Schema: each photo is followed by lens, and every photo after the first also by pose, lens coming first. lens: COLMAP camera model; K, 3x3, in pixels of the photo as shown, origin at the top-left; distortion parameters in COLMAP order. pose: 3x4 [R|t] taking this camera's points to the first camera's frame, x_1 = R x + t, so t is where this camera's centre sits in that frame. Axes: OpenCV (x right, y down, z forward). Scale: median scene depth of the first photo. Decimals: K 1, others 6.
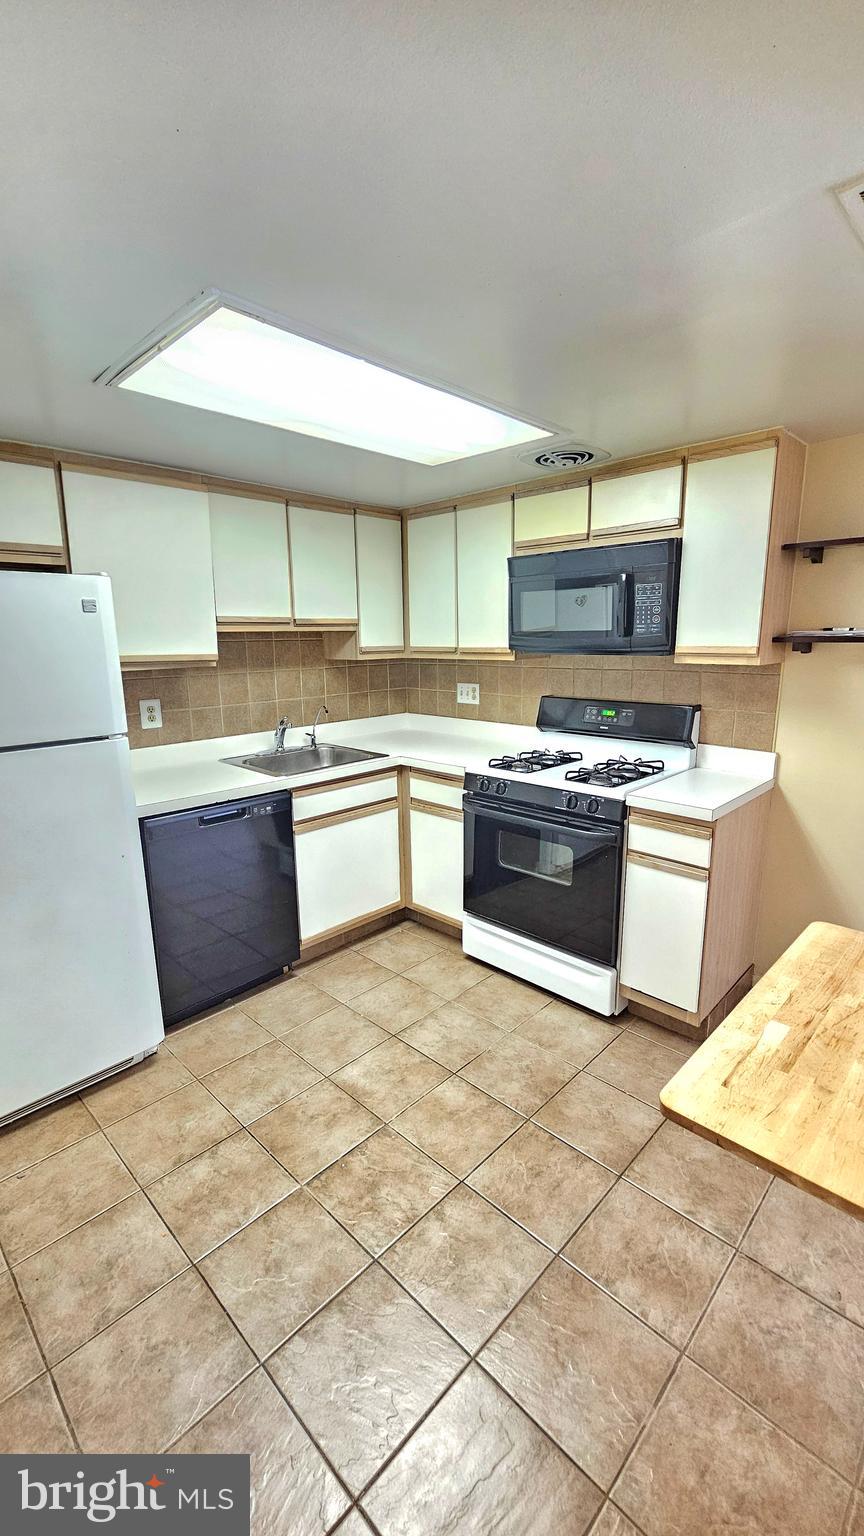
lens RADIAL K [[628.7, 0, 435.0], [0, 628.7, 765.8], [0, 0, 1]] dist [-0.002368, -0.000835]
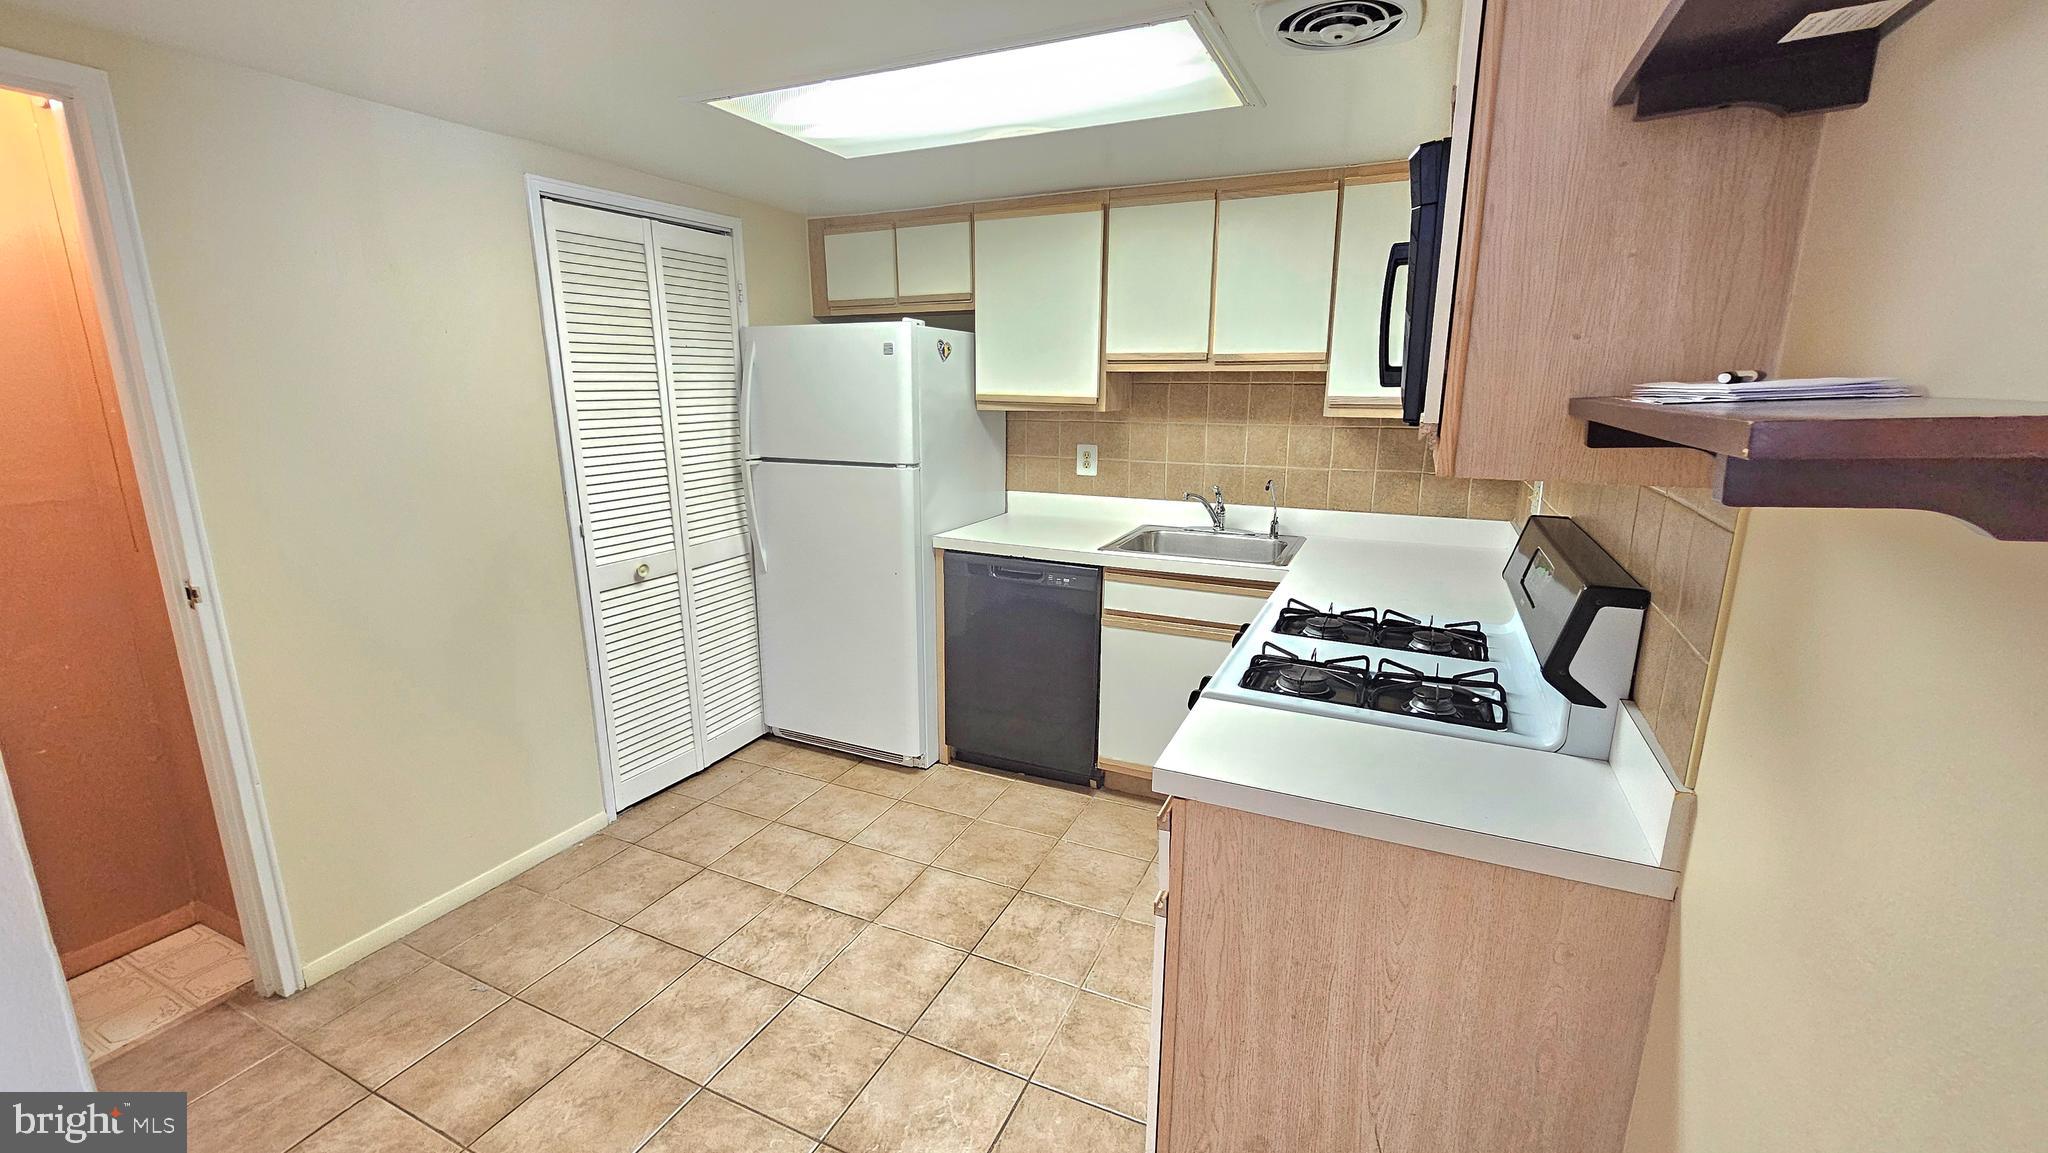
lens RADIAL K [[836.9, 0, 1022.9], [0, 836.9, 564.7], [0, 0, 1]] dist [-0.007202, 0.000789]
pose [[0.330254, 0.218294, -0.918303, 0.963086], [-0.198316, 0.967221, 0.158601, -0.155122], [0.922823, 0.129736, 0.362720, 0.685968]]
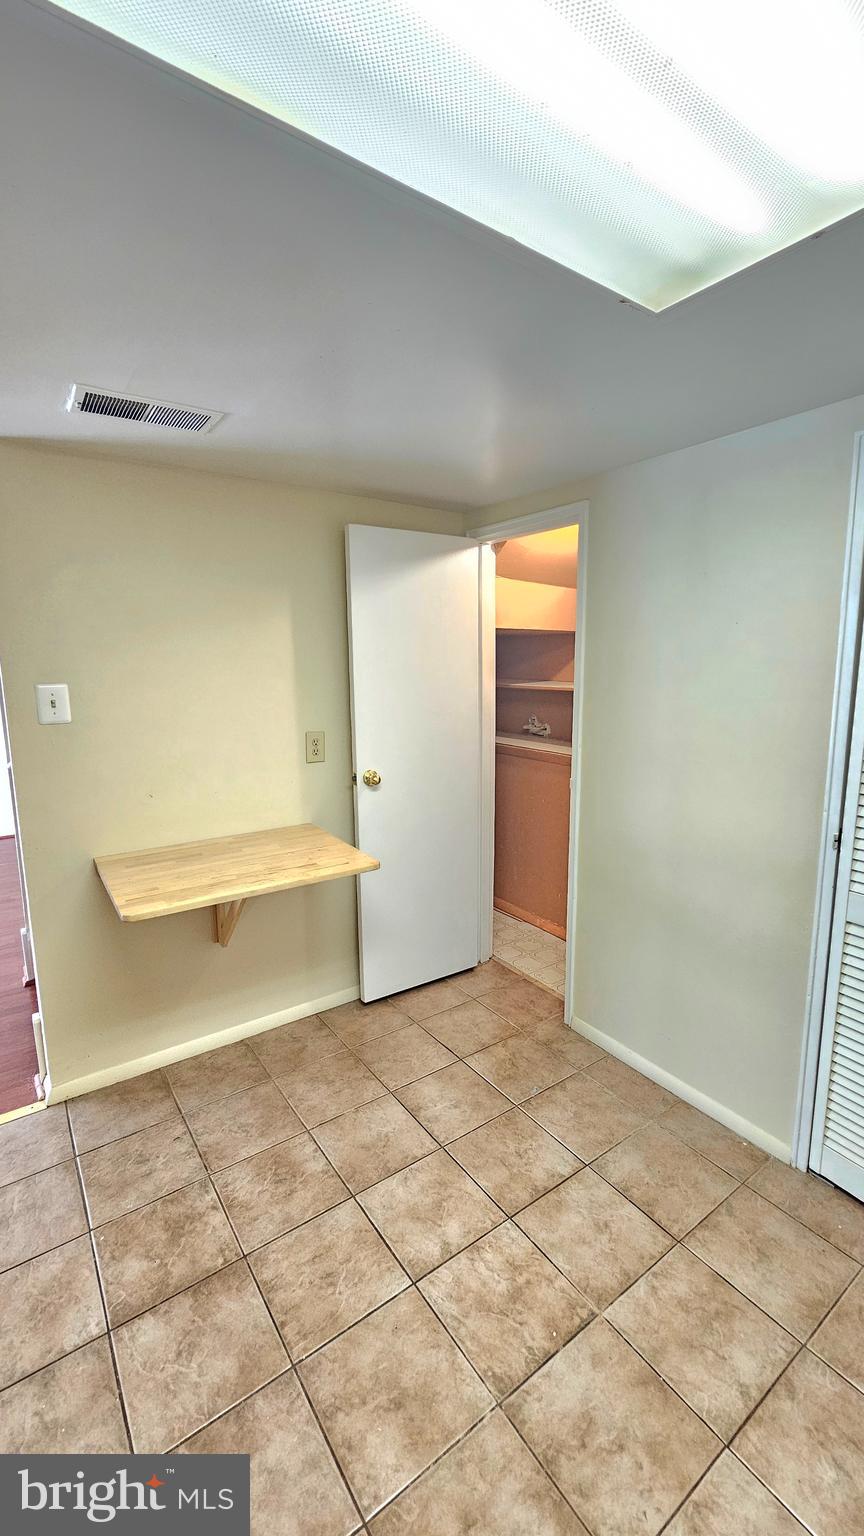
lens RADIAL K [[628.7, 0, 439.9], [0, 628.7, 762.0], [0, 0, 1]] dist [-0.002368, -0.000835]
pose [[-0.984769, -0.011835, 0.173464, -0.119674], [0.050851, 0.934451, 0.352442, -0.288522], [-0.166265, 0.355894, -0.919617, 1.348631]]
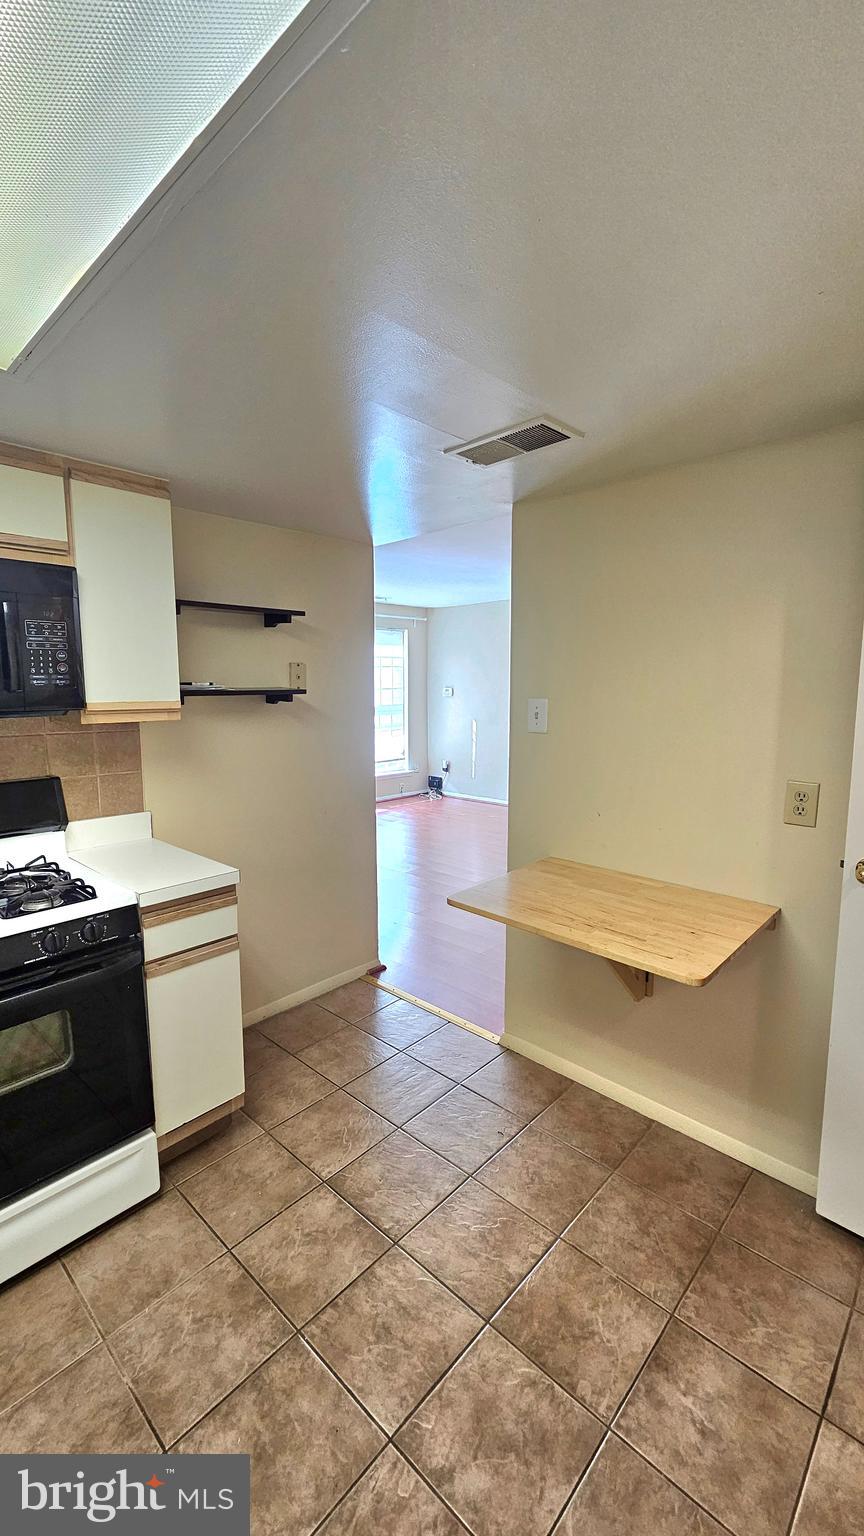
lens RADIAL K [[628.7, 0, 439.9], [0, 628.7, 766.4], [0, 0, 1]] dist [-0.002368, -0.000835]
pose [[-0.030041, -0.120759, 0.992227, -0.503178], [0.203847, 0.971073, 0.124356, -0.141734], [-0.978542, 0.205998, -0.004555, 0.690458]]
